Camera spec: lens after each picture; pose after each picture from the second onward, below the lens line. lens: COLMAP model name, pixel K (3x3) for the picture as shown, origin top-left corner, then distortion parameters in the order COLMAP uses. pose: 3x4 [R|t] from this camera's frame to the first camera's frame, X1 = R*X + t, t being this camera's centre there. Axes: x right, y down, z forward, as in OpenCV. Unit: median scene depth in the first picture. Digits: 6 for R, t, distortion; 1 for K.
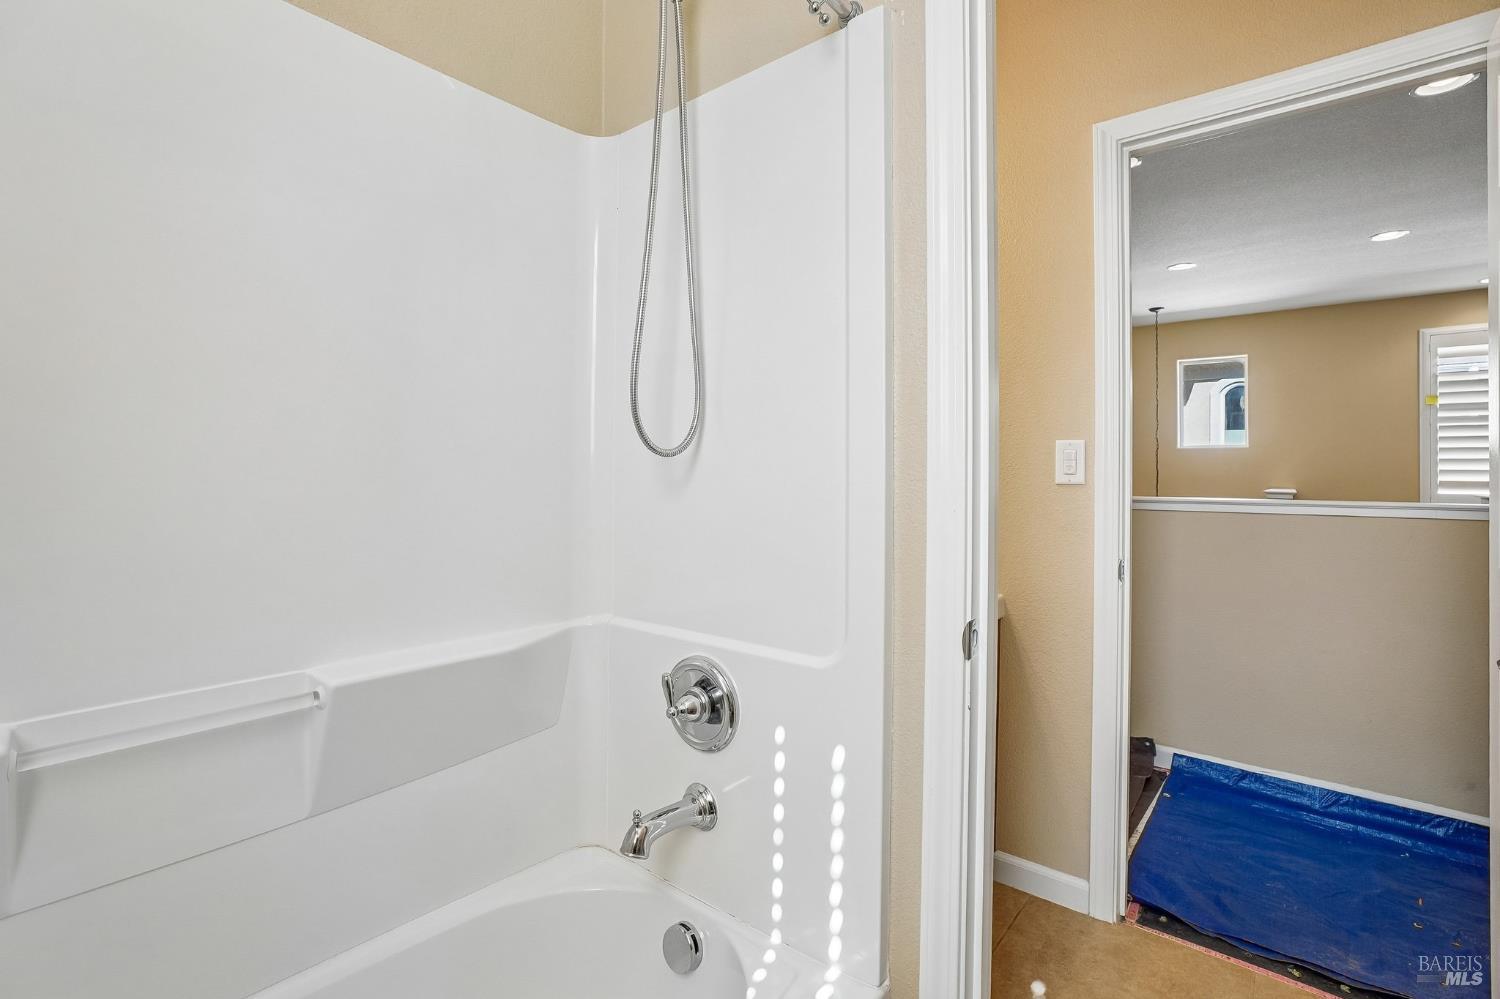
lens RADIAL K [[693.4, 0, 746.2], [0, 693.4, 483.6], [0, 0, 1]] dist [-0.055411, 0.023524]
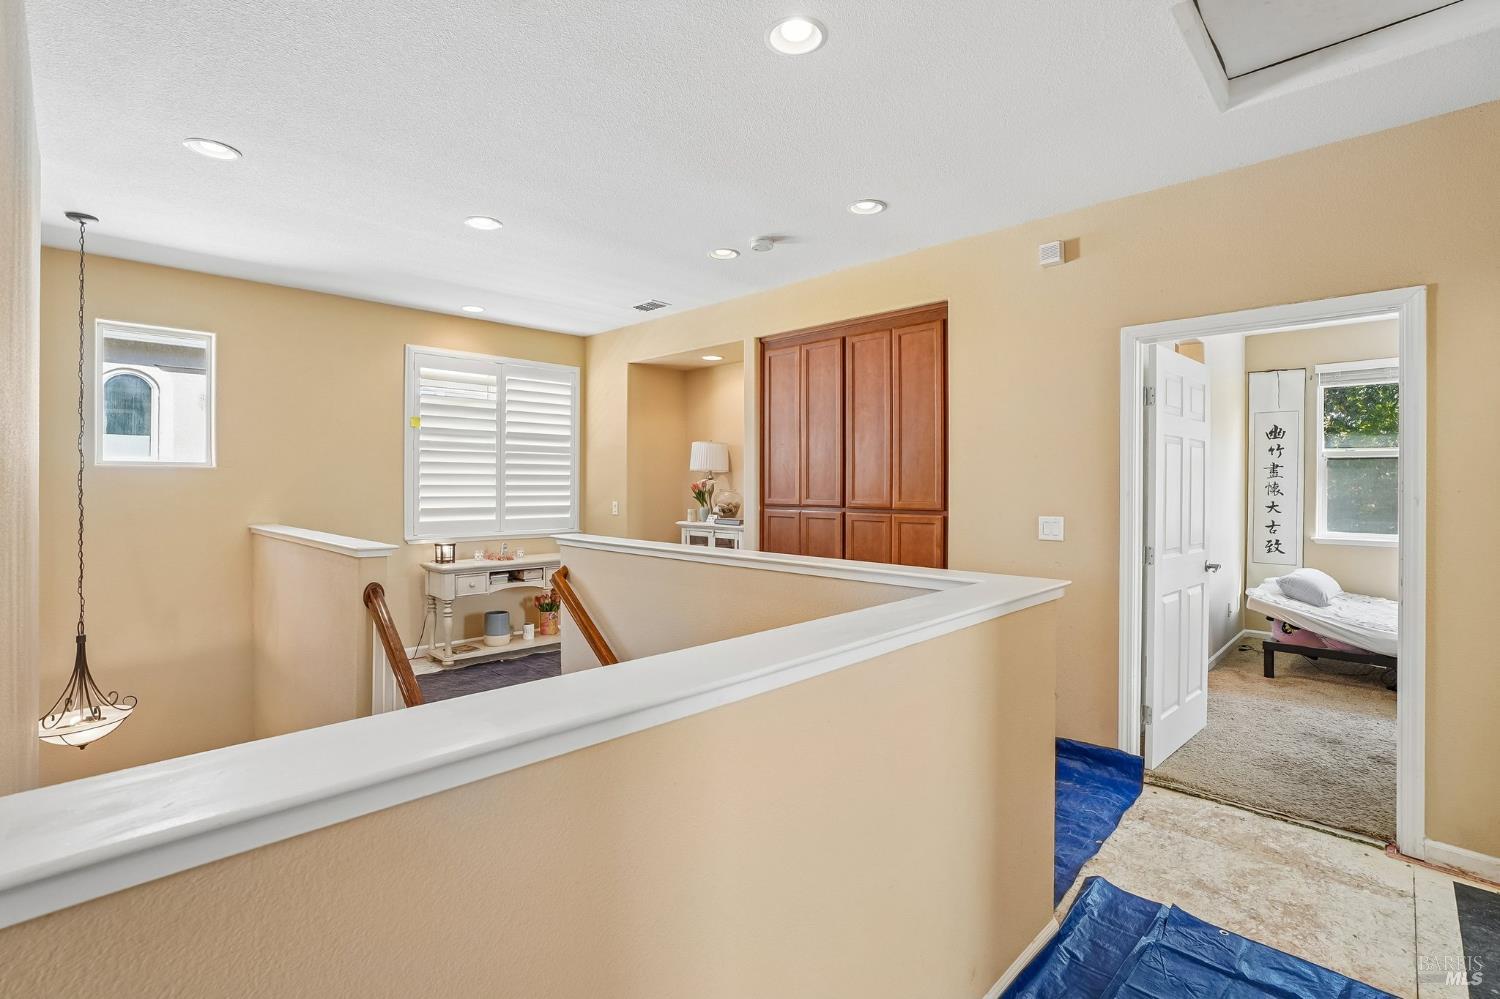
lens RADIAL K [[693.4, 0, 746.2], [0, 693.4, 483.6], [0, 0, 1]] dist [-0.055411, 0.023524]
pose [[0.077276, -0.006905, 0.996986, 0.107430], [0.017965, 0.999823, 0.005533, -0.036022], [-0.996848, 0.017483, 0.077386, 0.467707]]
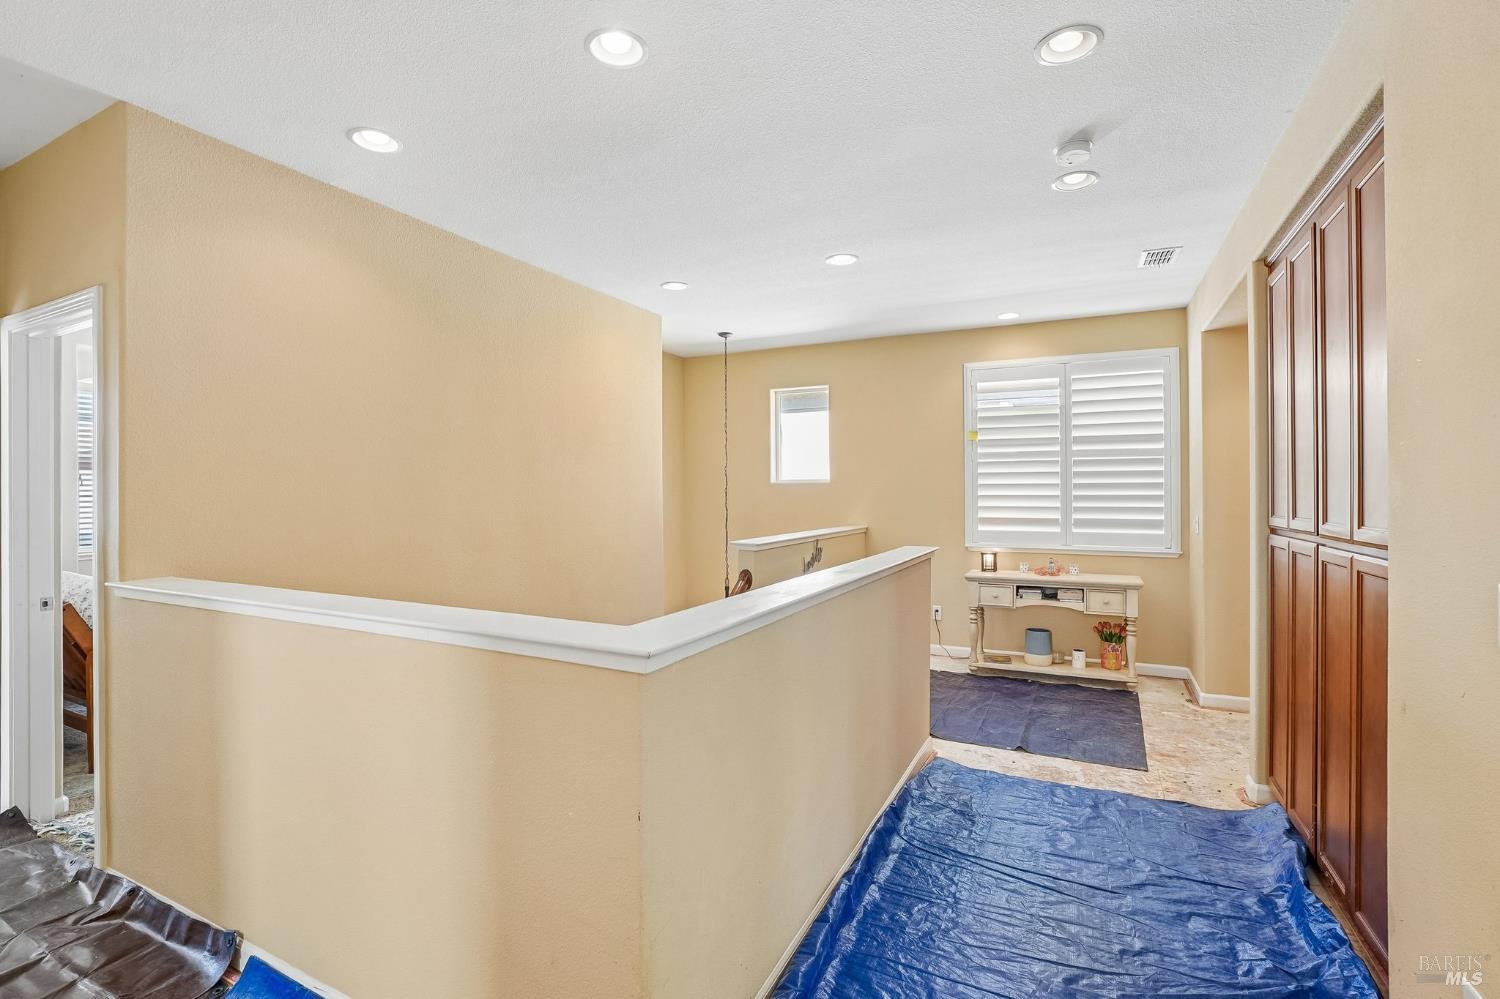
lens RADIAL K [[693.4, 0, 746.2], [0, 693.4, 483.6], [0, 0, 1]] dist [-0.055411, 0.023524]
pose [[0.972806, -0.004436, 0.231580, 0.461601], [0.012078, 0.999428, -0.031592, -0.025566], [-0.231307, 0.033530, 0.972303, 0.091814]]
